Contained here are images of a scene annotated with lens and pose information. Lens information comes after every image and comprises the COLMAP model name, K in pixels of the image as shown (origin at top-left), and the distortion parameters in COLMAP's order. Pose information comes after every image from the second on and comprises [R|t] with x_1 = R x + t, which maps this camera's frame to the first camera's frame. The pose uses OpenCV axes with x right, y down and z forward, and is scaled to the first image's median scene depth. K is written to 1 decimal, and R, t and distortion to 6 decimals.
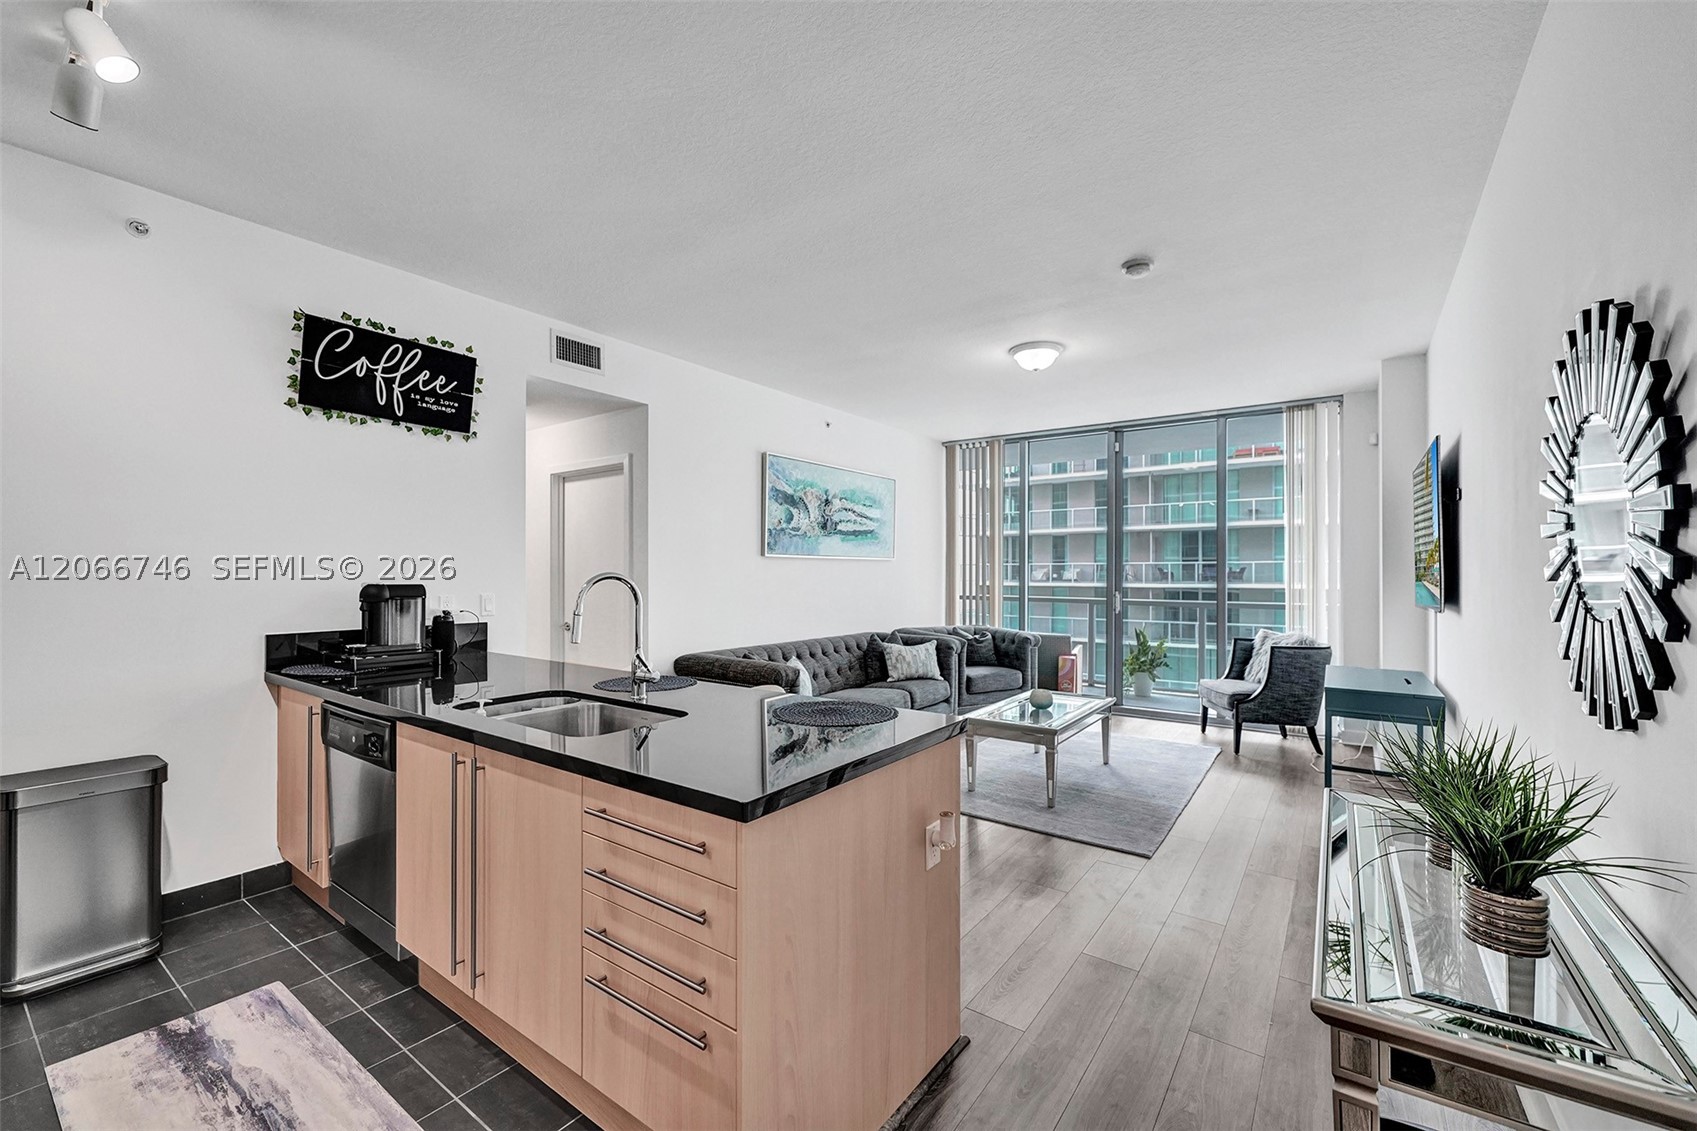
lens RADIAL K [[697.8, 0, 854.3], [0, 697.8, 567.0], [0, 0, 1]] dist [-0.000478, -0.000048]
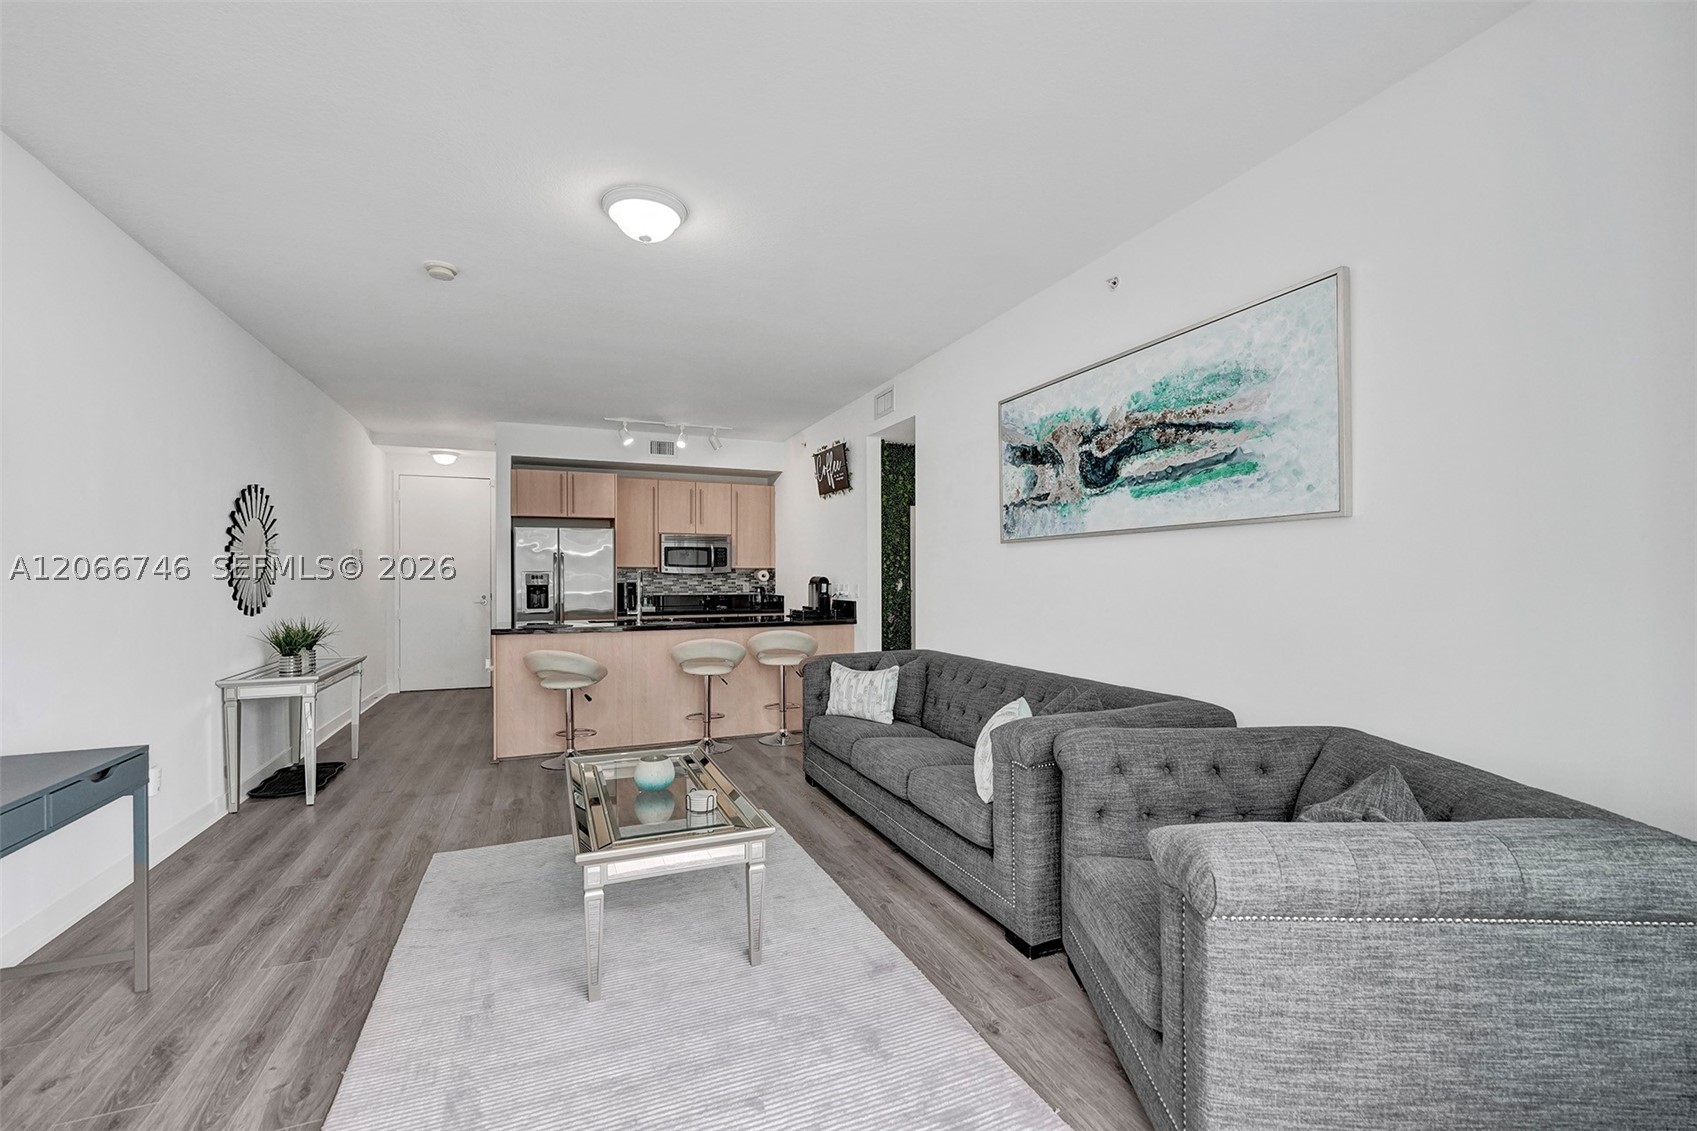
lens RADIAL K [[719.9, 0, 848.6], [0, 719.9, 577.2], [0, 0, 1]] dist [0.000069, -0.000503]
pose [[-0.527709, -0.000824, -0.849425, 0.927826], [0.010328, 0.999919, -0.007386, 0.037358], [0.849363, -0.012671, -0.527658, 1.931401]]
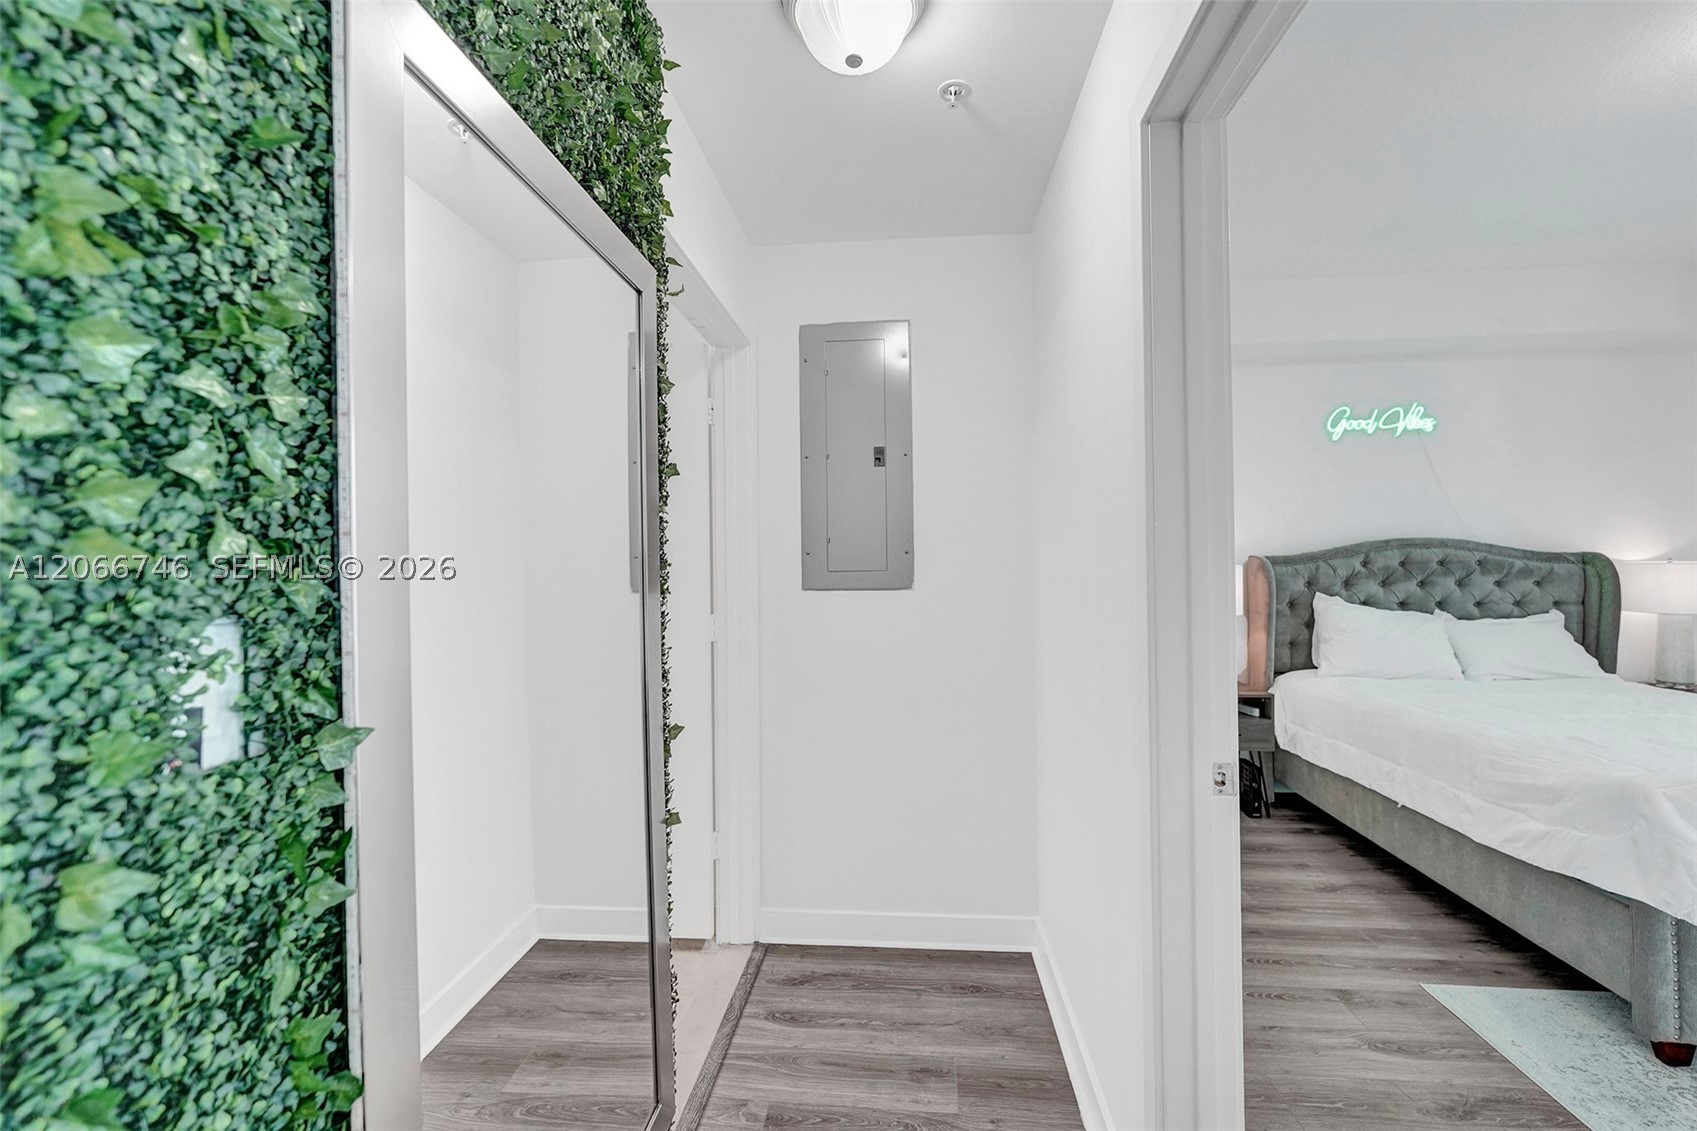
lens RADIAL K [[697.8, 0, 854.3], [0, 697.8, 567.0], [0, 0, 1]] dist [-0.000478, -0.000048]
pose [[0.516888, -0.000014, -0.856053, -0.412364], [0.020304, 0.999719, 0.012244, 0.018227], [0.855812, -0.023710, 0.516743, 1.159214]]
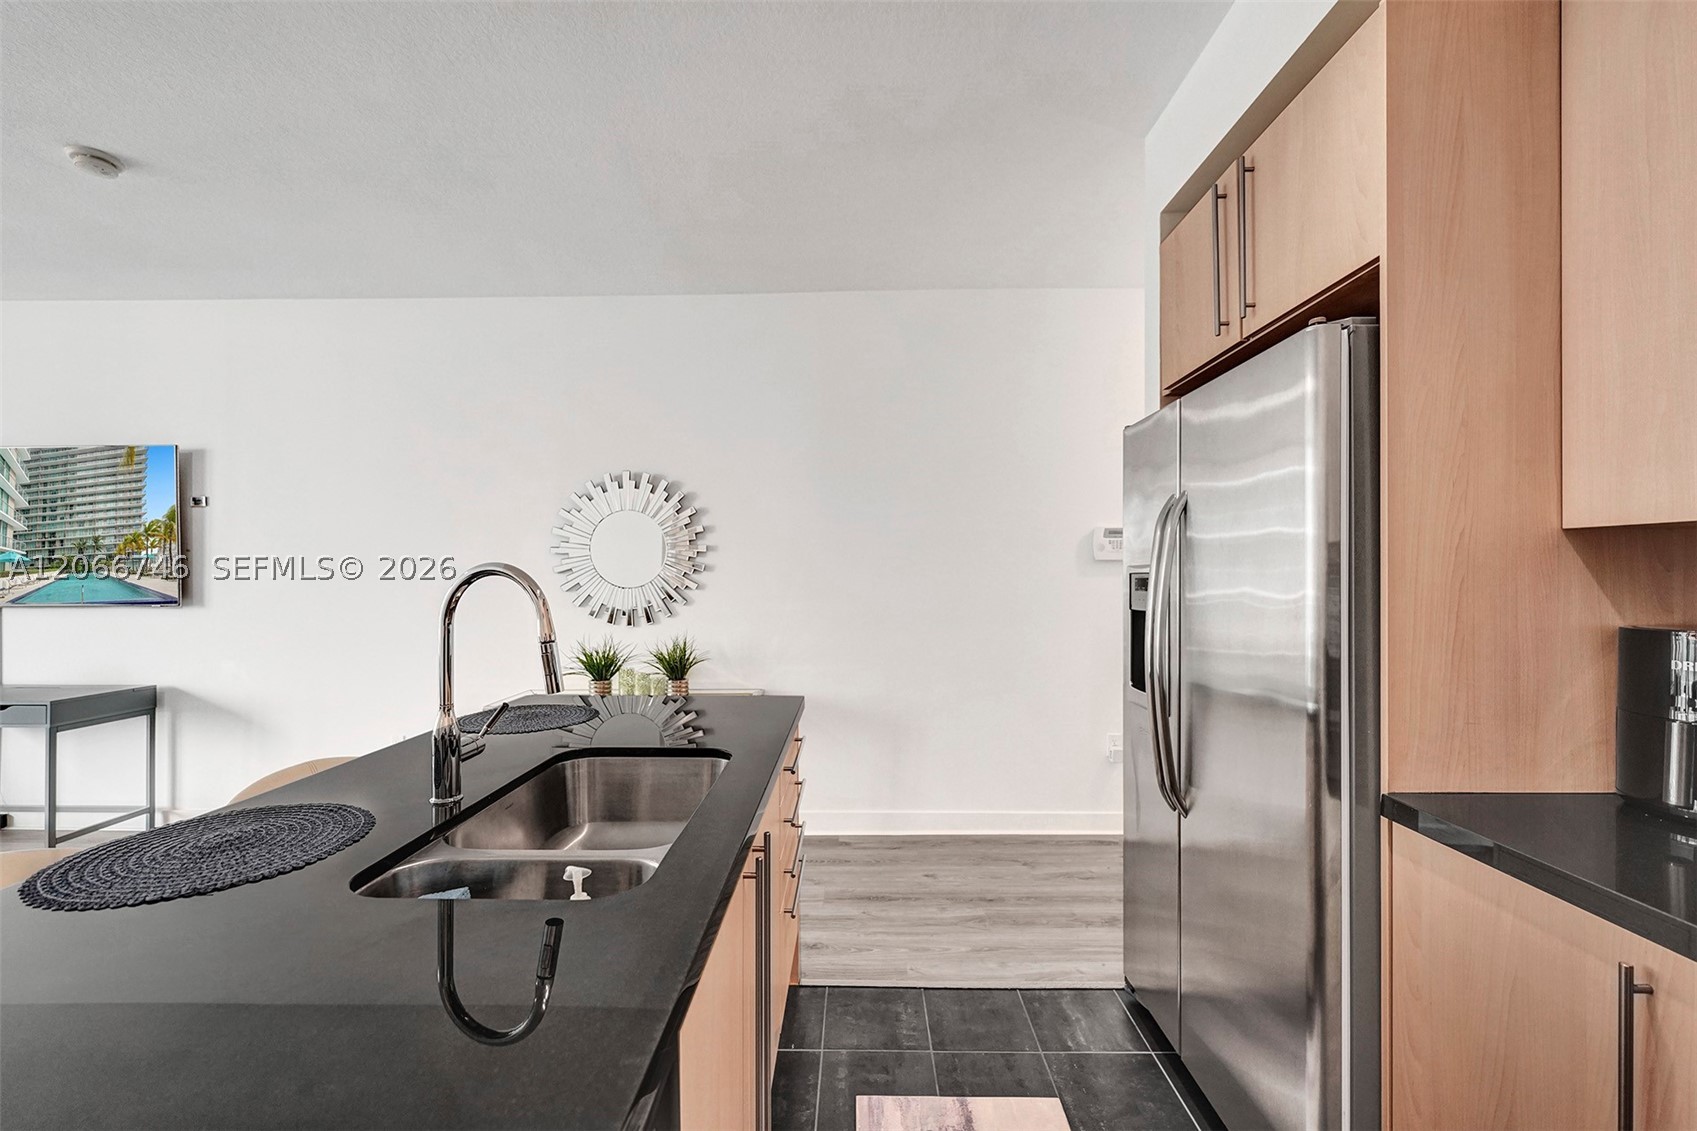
lens RADIAL K [[672.9, 0, 840.7], [0, 672.9, 572.7], [0, 0, 1]] dist [-0.001763, -0.000179]
pose [[-0.559599, 0.000275, 0.828763, -0.594792], [-0.007378, 0.999959, -0.005314, 0.010388], [-0.828731, -0.009088, -0.559574, 0.685866]]
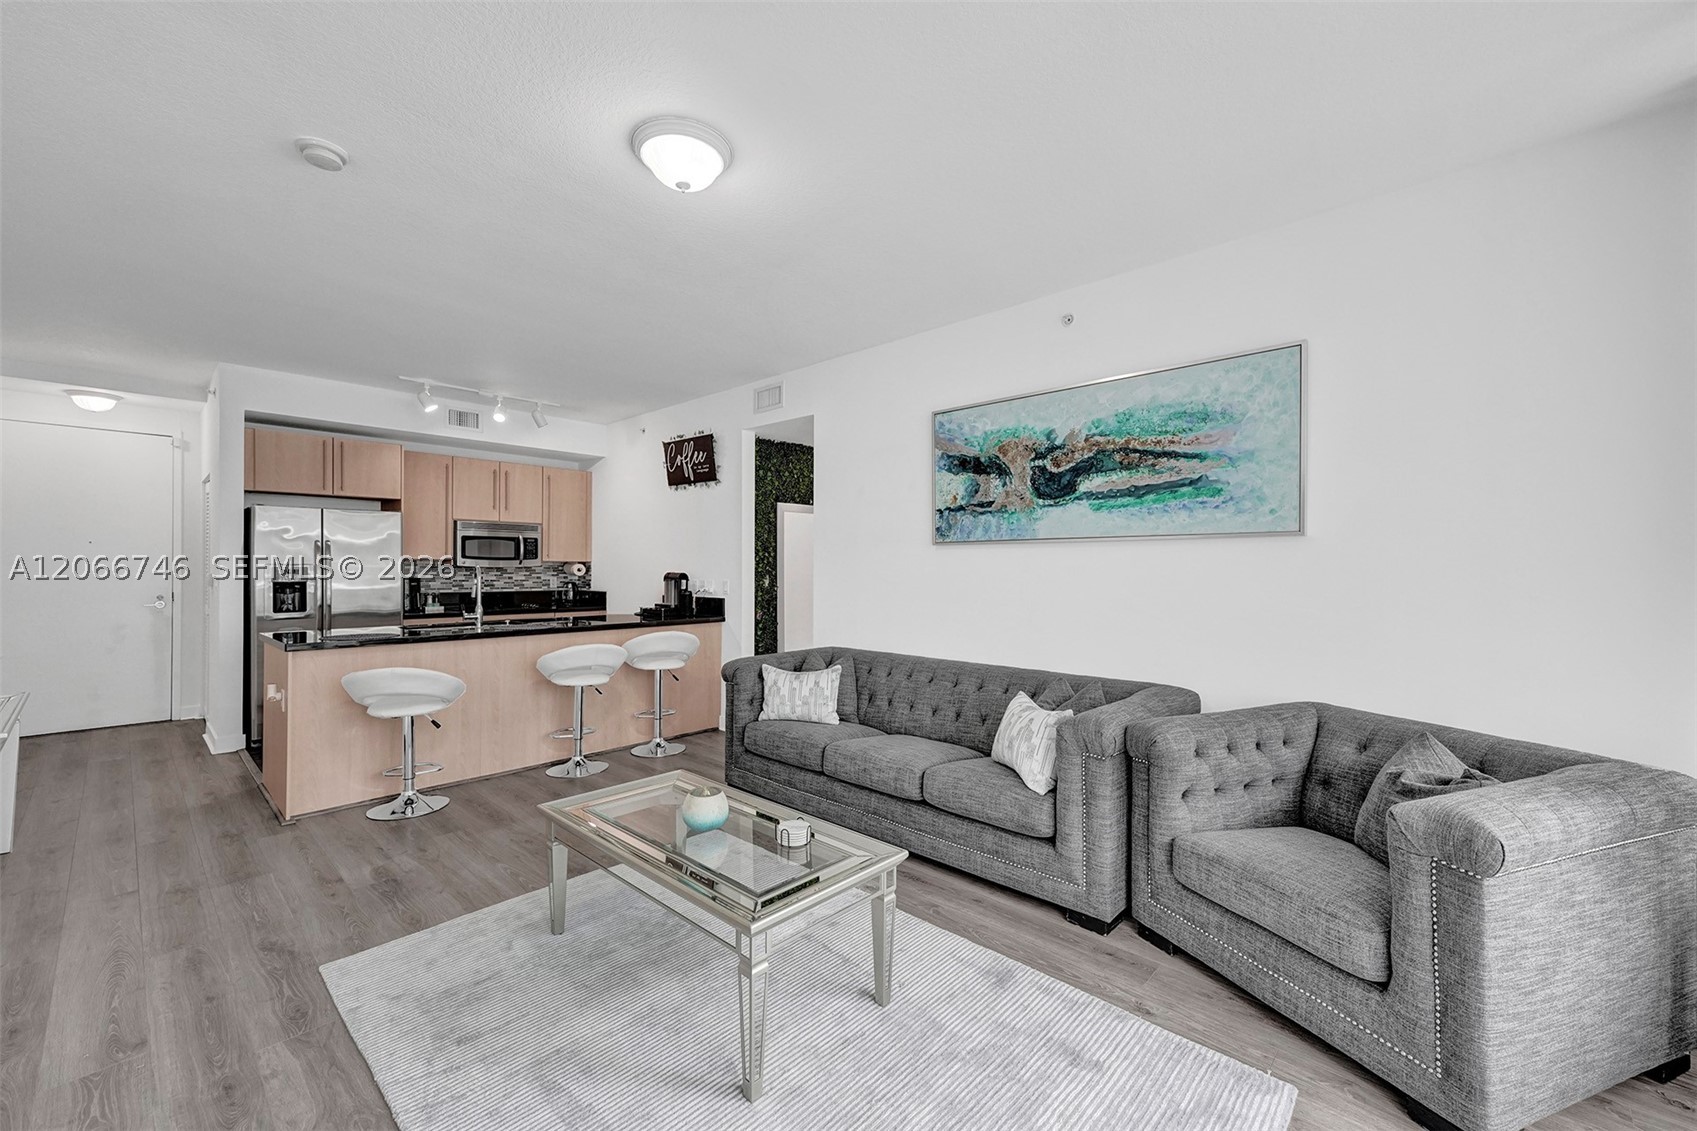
lens RADIAL K [[685.9, 0, 858.2], [0, 685.9, 564.9], [0, 0, 1]] dist [0.013871, 0.000400]
pose [[-0.130411, -0.006774, -0.991437, 0.995480], [0.005729, 0.999955, -0.007585, 0.018543], [0.991444, -0.006670, -0.130366, 1.552053]]
